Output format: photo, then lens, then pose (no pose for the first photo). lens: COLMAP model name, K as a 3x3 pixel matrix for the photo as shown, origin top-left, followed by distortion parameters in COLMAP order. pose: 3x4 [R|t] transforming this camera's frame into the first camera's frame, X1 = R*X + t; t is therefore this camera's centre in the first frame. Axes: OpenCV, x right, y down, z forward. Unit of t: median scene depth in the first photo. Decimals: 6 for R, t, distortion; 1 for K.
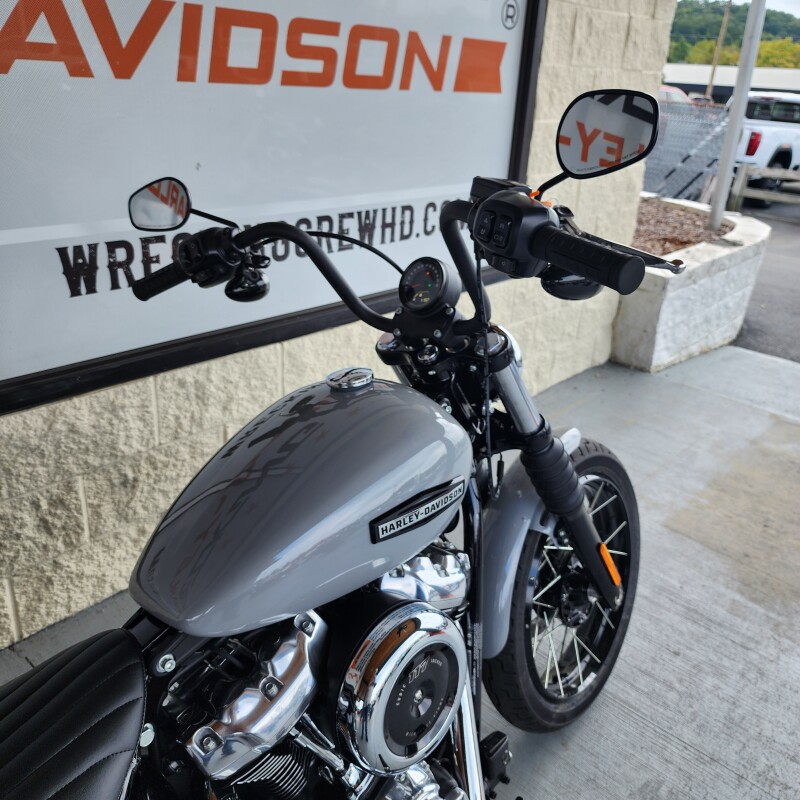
lens RADIAL K [[715.4, 0, 402.9], [0, 715.4, 394.5], [0, 0, 1]] dist [0.068963, -0.059643]
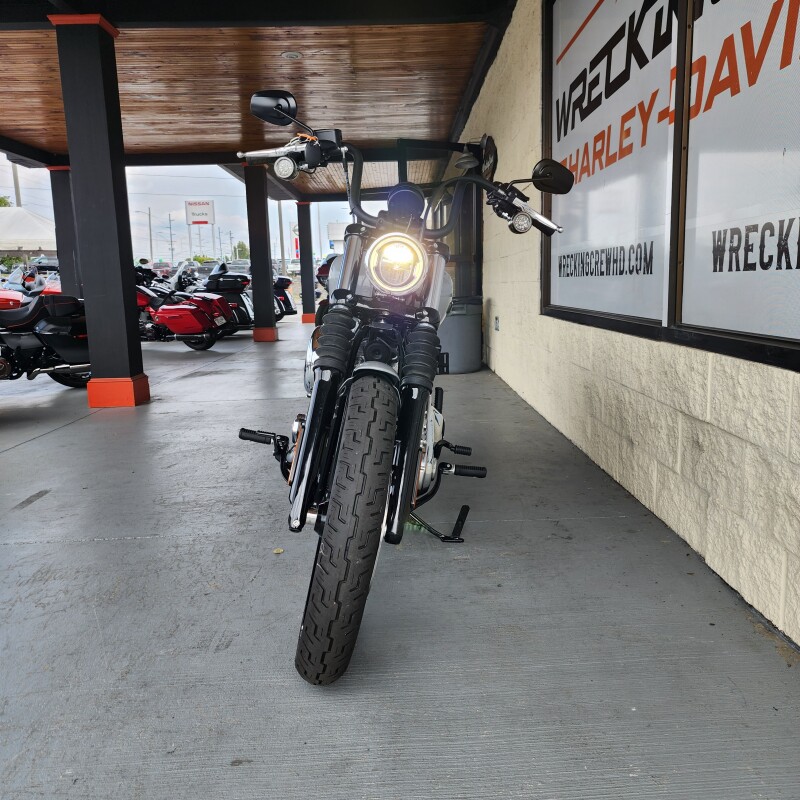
lens RADIAL K [[715.4, 0, 399.1], [0, 715.4, 381.3], [0, 0, 1]] dist [0.068963, -0.059643]
pose [[-0.734313, 0.069828, -0.675210, 0.689470], [-0.271735, 0.881280, 0.386660, -0.262997], [0.622049, 0.467408, -0.628160, 1.327223]]
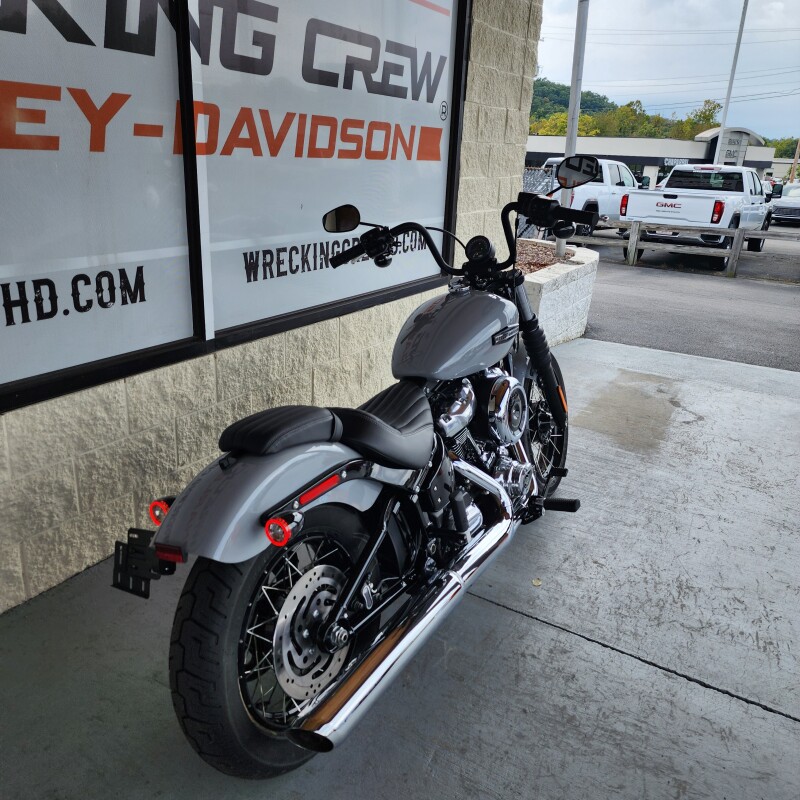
lens RADIAL K [[715.4, 0, 399.9], [0, 715.4, 399.2], [0, 0, 1]] dist [0.068963, -0.059643]
pose [[0.976136, -0.065012, 0.207198, -0.409905], [0.077300, 0.995663, -0.051766, 0.216845], [-0.202934, 0.066547, 0.976928, -0.599649]]
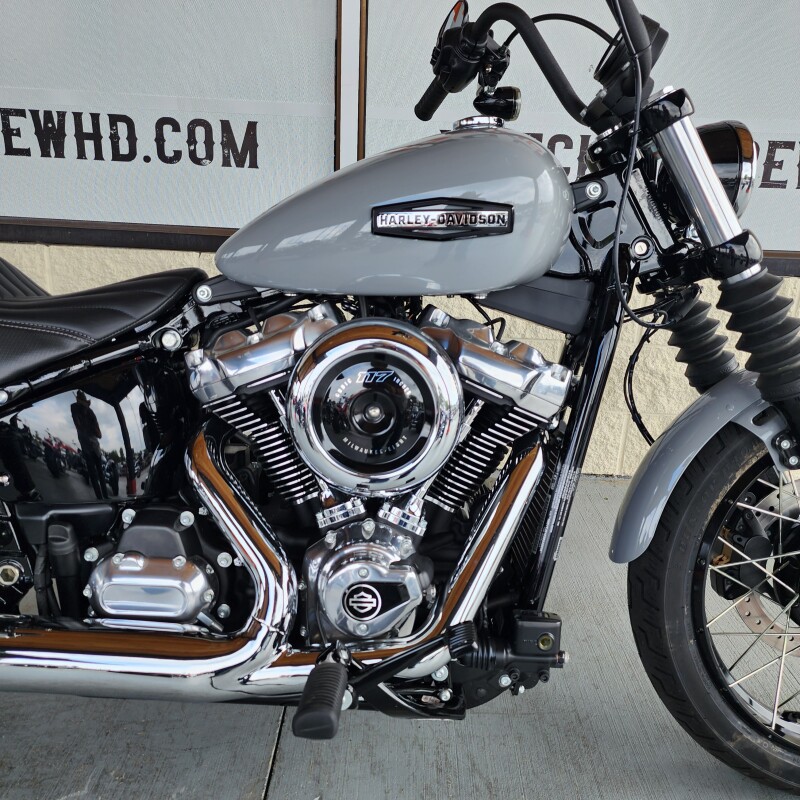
lens RADIAL K [[715.4, 0, 393.5], [0, 715.4, 386.1], [0, 0, 1]] dist [0.068963, -0.059643]
pose [[0.660223, 0.221570, -0.717644, 0.330640], [-0.307839, 0.951380, 0.010527, 0.168025], [0.685084, 0.213969, 0.696331, 0.189357]]
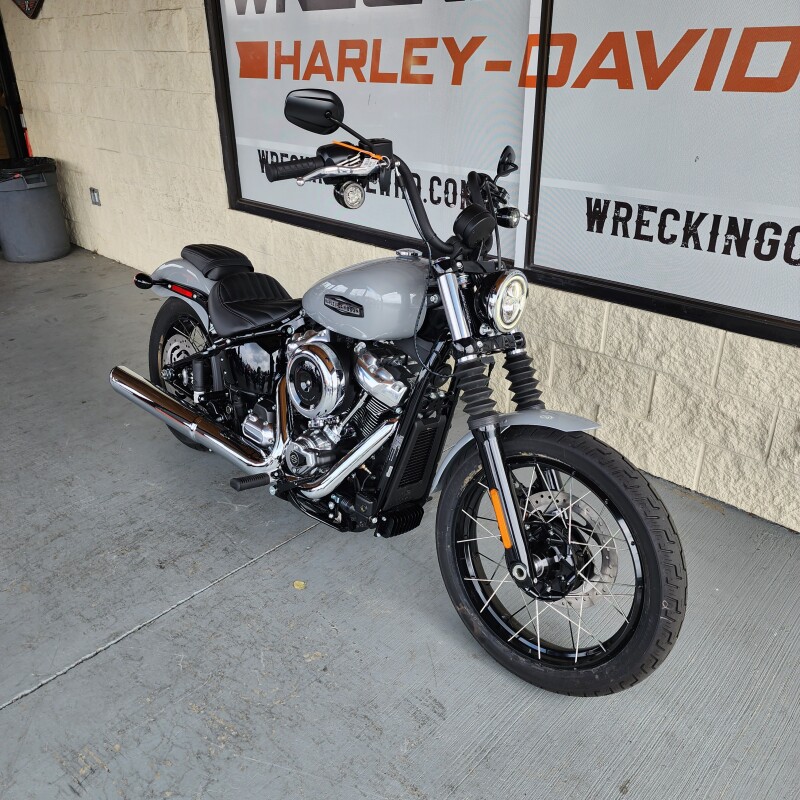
lens RADIAL K [[715.4, 0, 401.6], [0, 715.4, 382.9], [0, 0, 1]] dist [0.068963, -0.059643]
pose [[-0.040327, 0.383892, -0.922497, 0.950123], [-0.384453, 0.846209, 0.368952, -0.237793], [0.922263, 0.369535, 0.113464, 0.501969]]
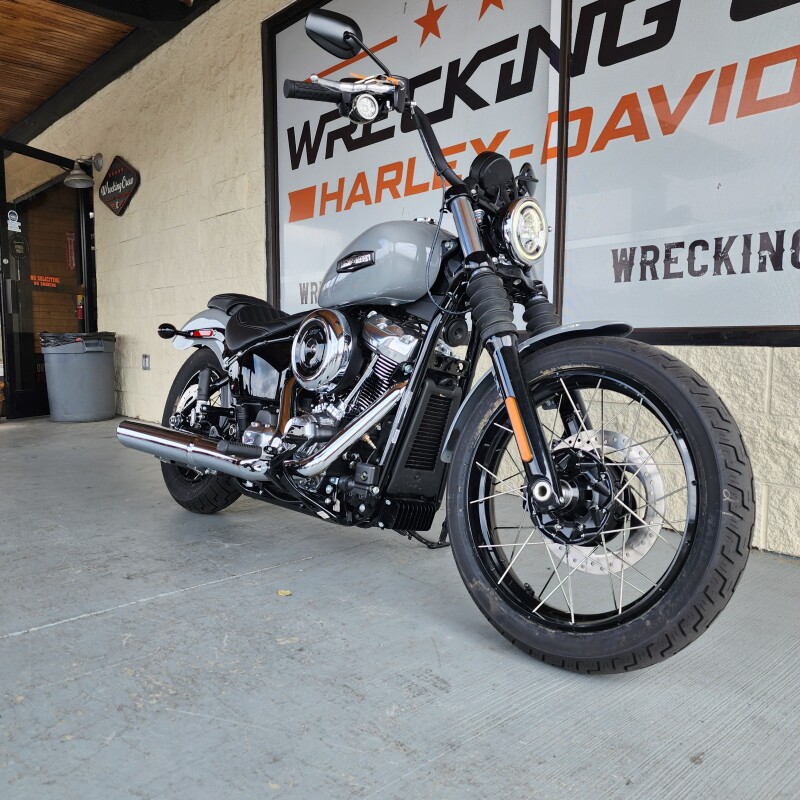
lens RADIAL K [[715.4, 0, 401.0], [0, 715.4, 399.2], [0, 0, 1]] dist [0.068963, -0.059643]
pose [[-0.106683, 0.032190, -0.993772, 0.948705], [-0.402446, 0.912547, 0.072763, 0.136652], [0.909206, 0.407702, -0.084399, 0.708455]]
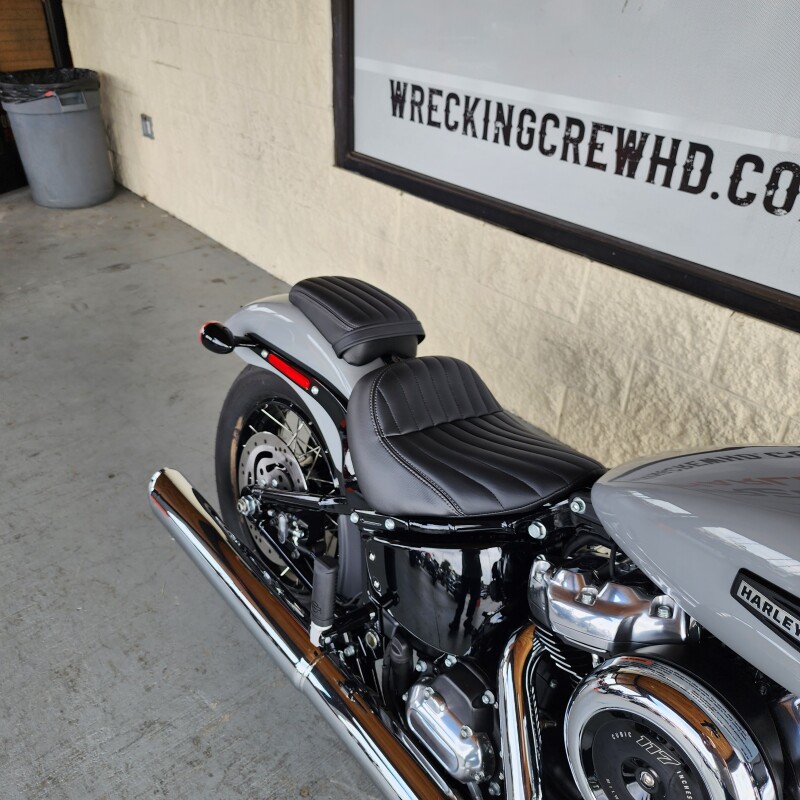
lens RADIAL K [[715.4, 0, 381.0], [0, 715.4, 382.6], [0, 0, 1]] dist [0.068963, -0.059643]
pose [[-0.148729, 0.467251, -0.871525, 0.265235], [-0.413139, 0.771366, 0.484056, -0.097362], [0.898441, 0.432055, 0.078315, 0.245544]]
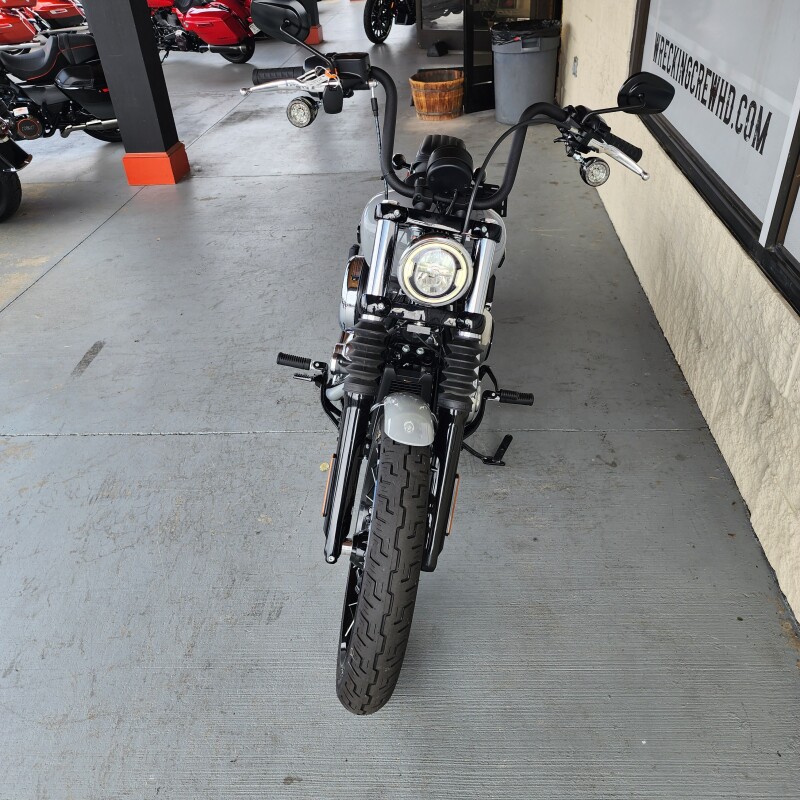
lens RADIAL K [[715.4, 0, 393.8], [0, 715.4, 390.7], [0, 0, 1]] dist [0.068963, -0.059643]
pose [[-0.789622, 0.341597, -0.509715, 0.540537], [-0.221912, 0.615490, 0.756258, -0.532329], [0.572060, 0.710270, -0.410200, 1.068716]]
